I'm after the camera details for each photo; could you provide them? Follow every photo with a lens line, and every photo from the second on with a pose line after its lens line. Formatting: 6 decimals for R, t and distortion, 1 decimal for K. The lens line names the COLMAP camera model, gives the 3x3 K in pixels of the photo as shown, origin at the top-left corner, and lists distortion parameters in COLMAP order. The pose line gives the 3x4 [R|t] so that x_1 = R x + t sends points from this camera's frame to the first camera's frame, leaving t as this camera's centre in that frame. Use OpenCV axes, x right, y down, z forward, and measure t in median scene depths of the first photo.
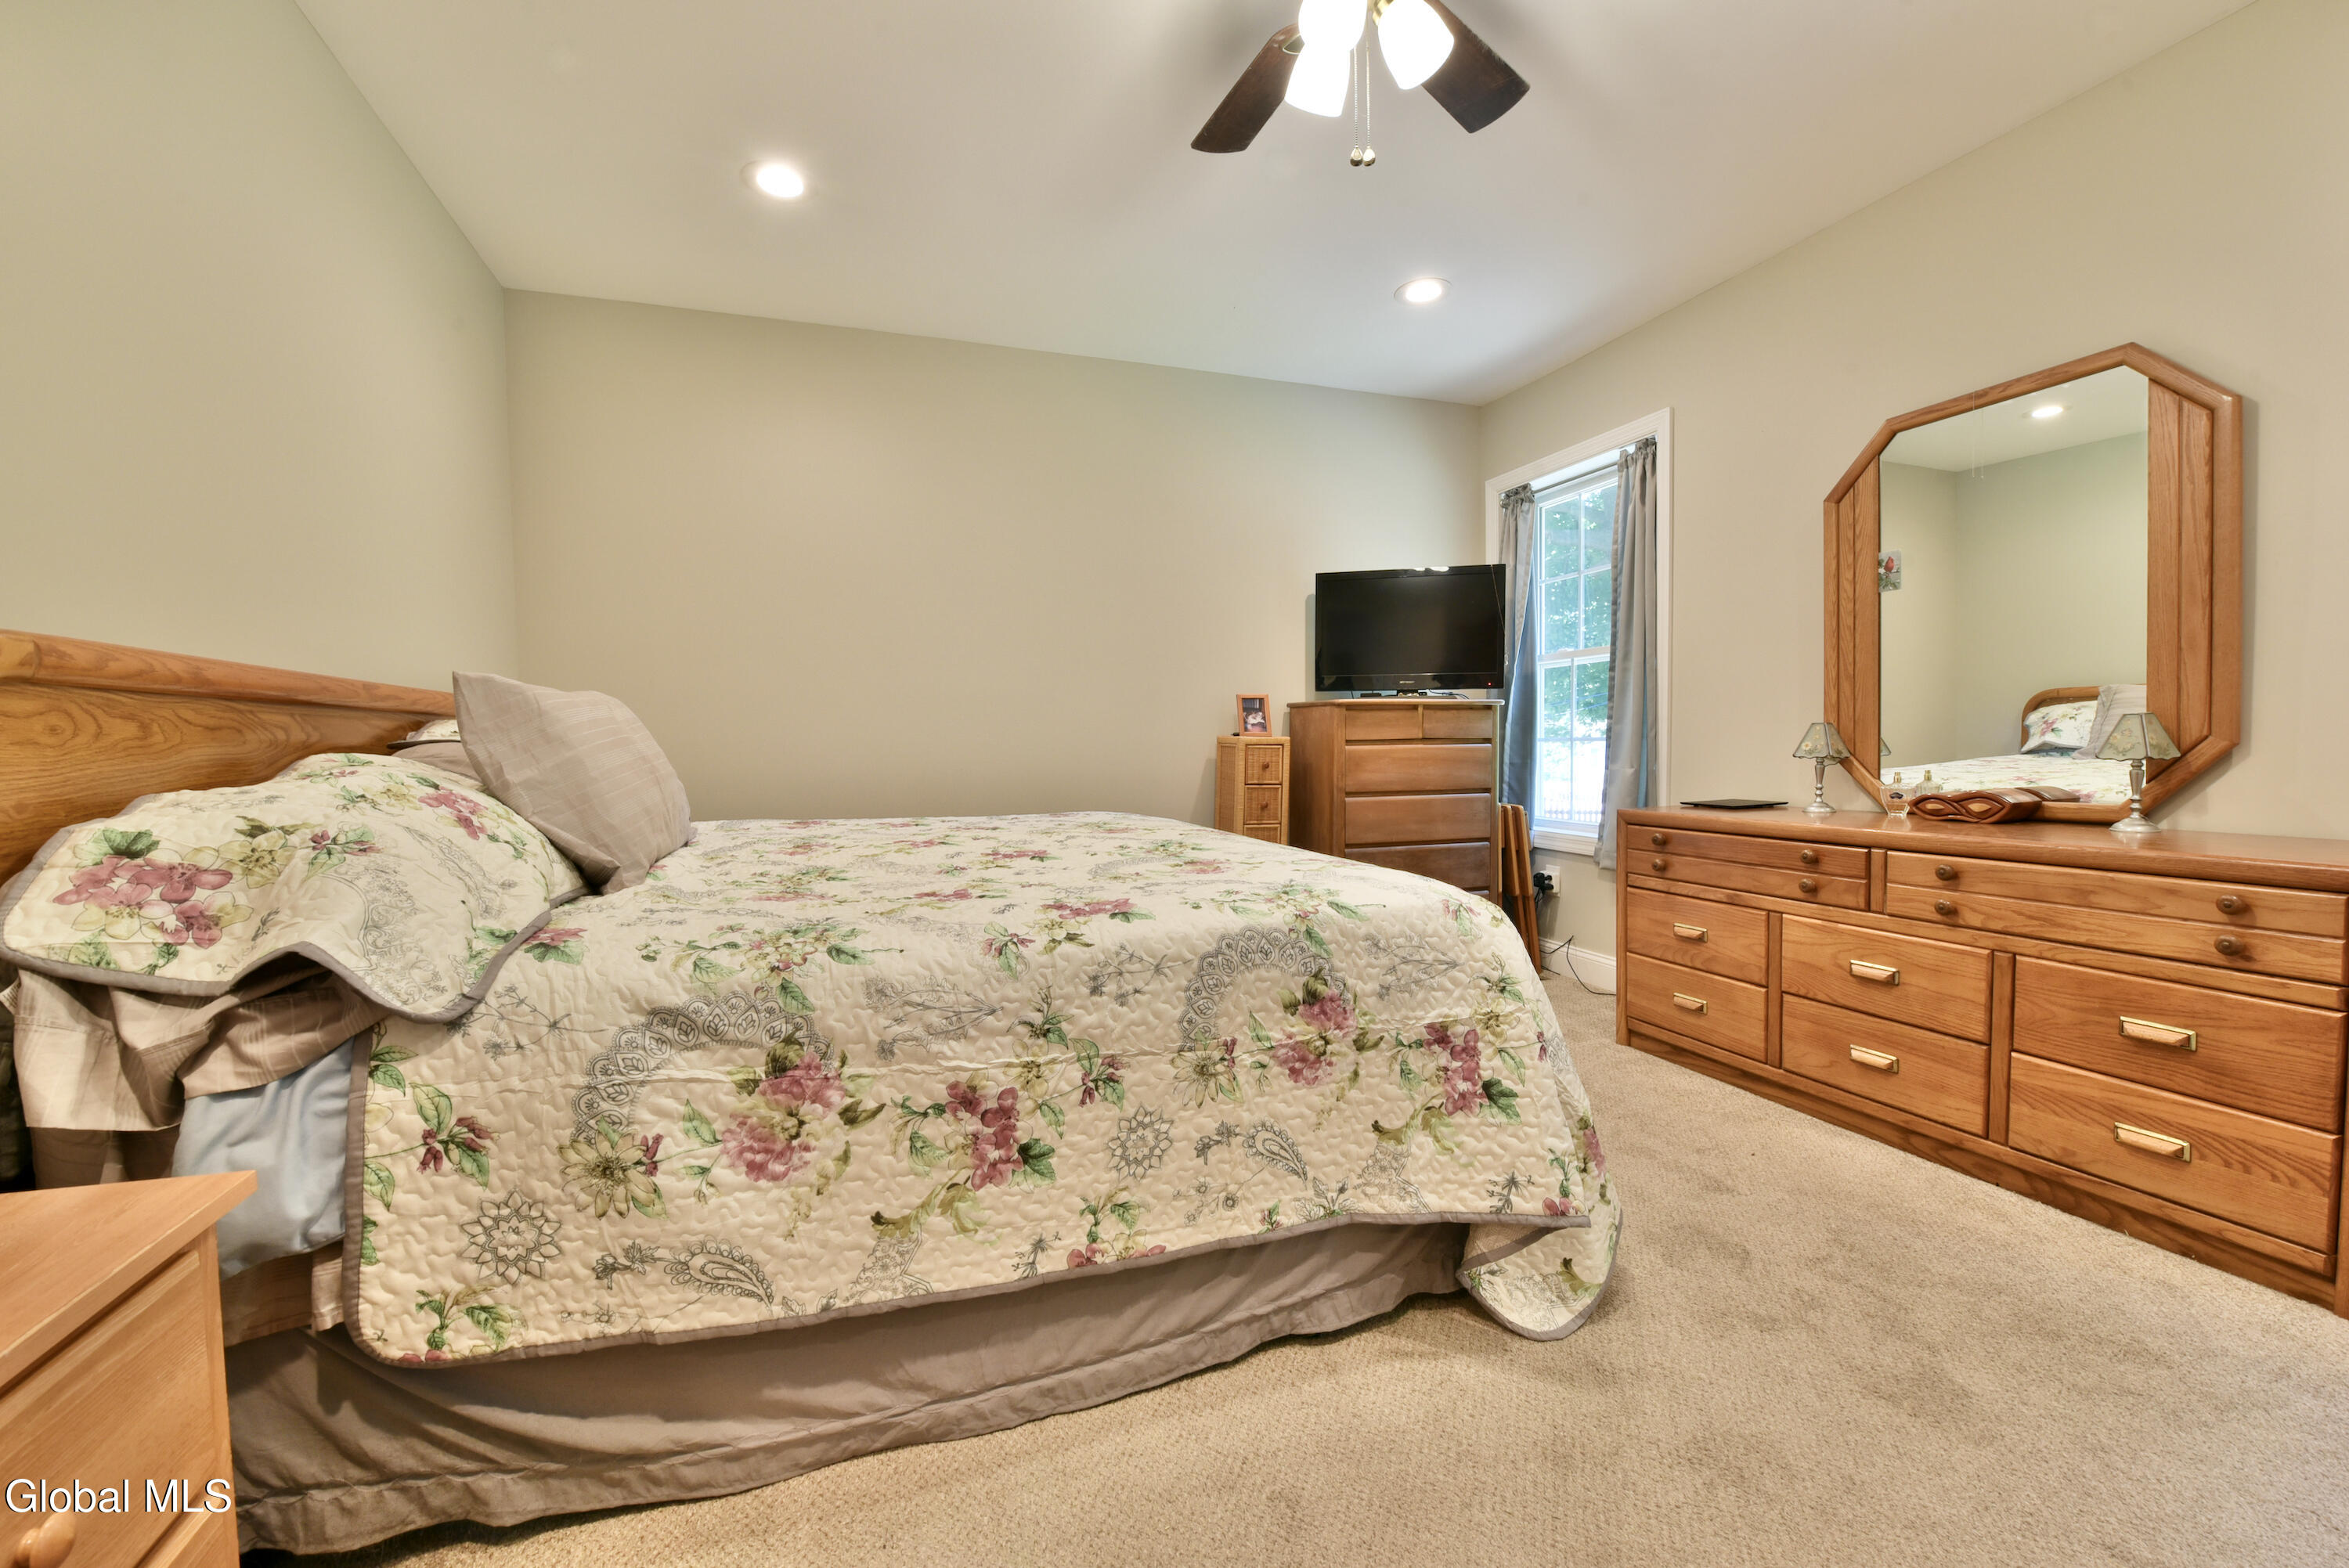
lens RADIAL K [[938.2, 0, 1174.9], [0, 938.2, 773.4], [0, 0, 1]] dist [-0.015819, -0.002944]
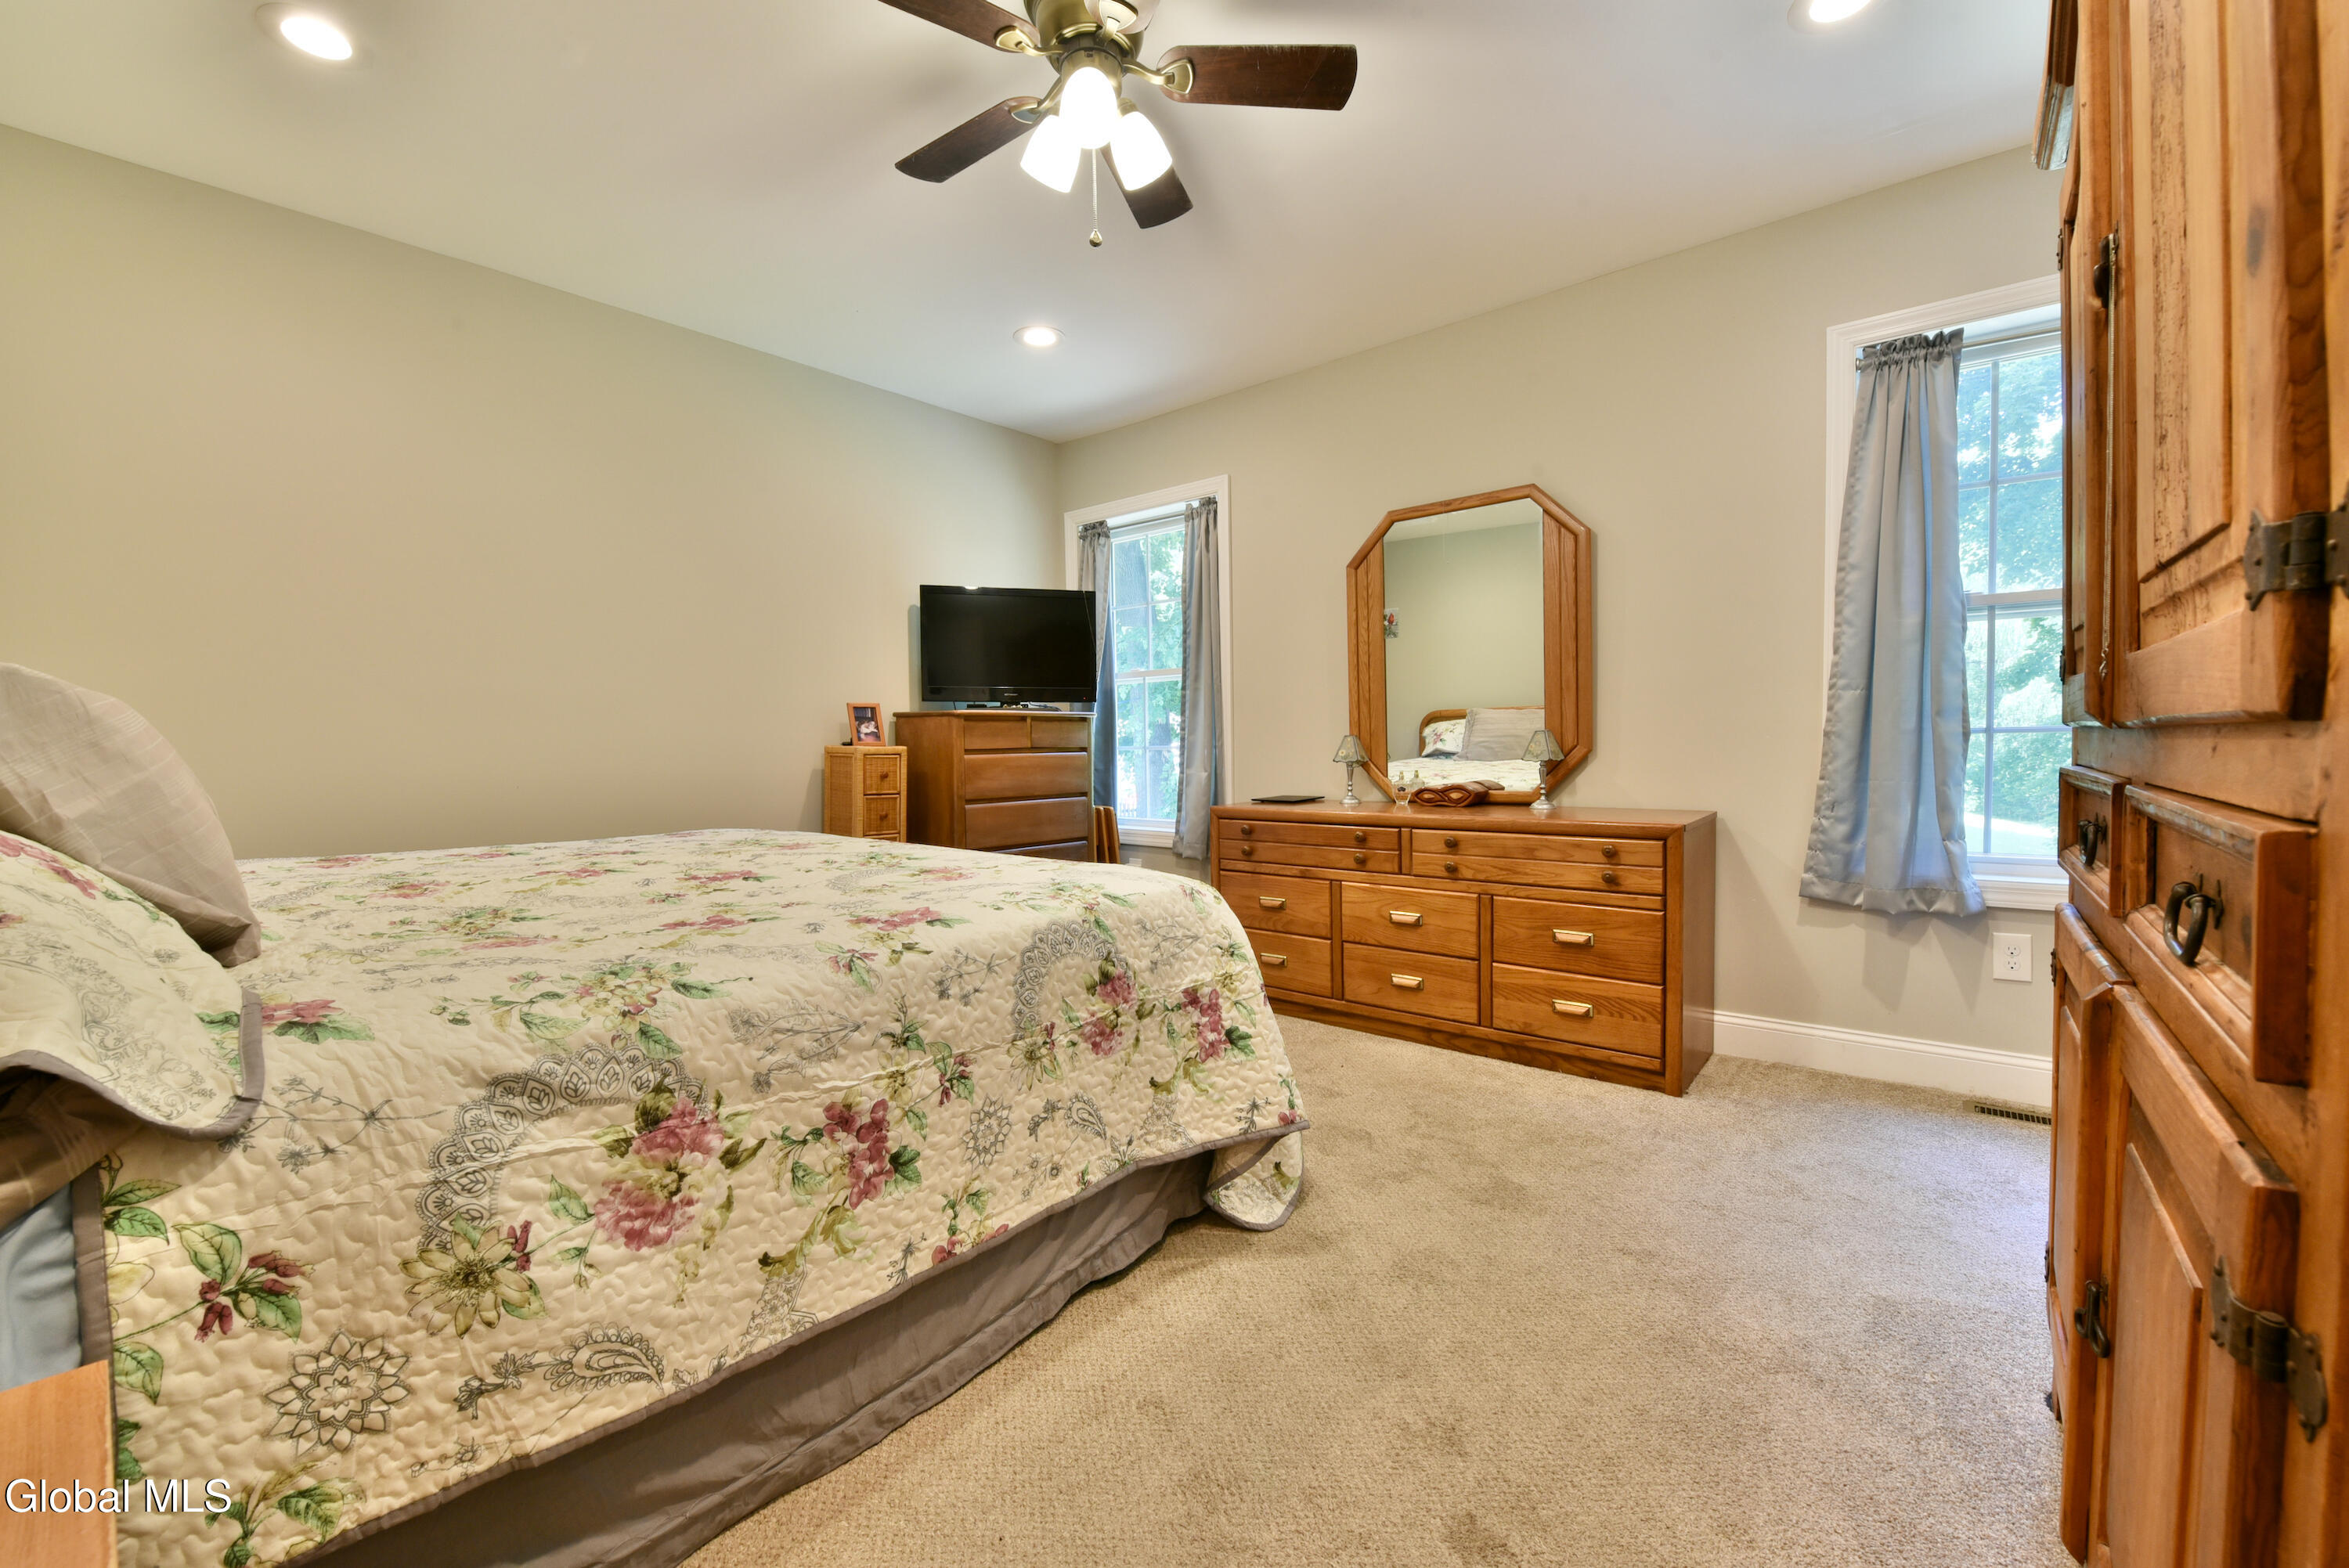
lens RADIAL K [[938.2, 0, 1174.9], [0, 938.2, 773.4], [0, 0, 1]] dist [-0.015819, -0.002944]
pose [[0.860410, -0.016910, 0.509321, -0.372575], [0.020785, 0.999782, -0.001918, -0.006009], [-0.509178, 0.012237, 0.860575, -0.027825]]
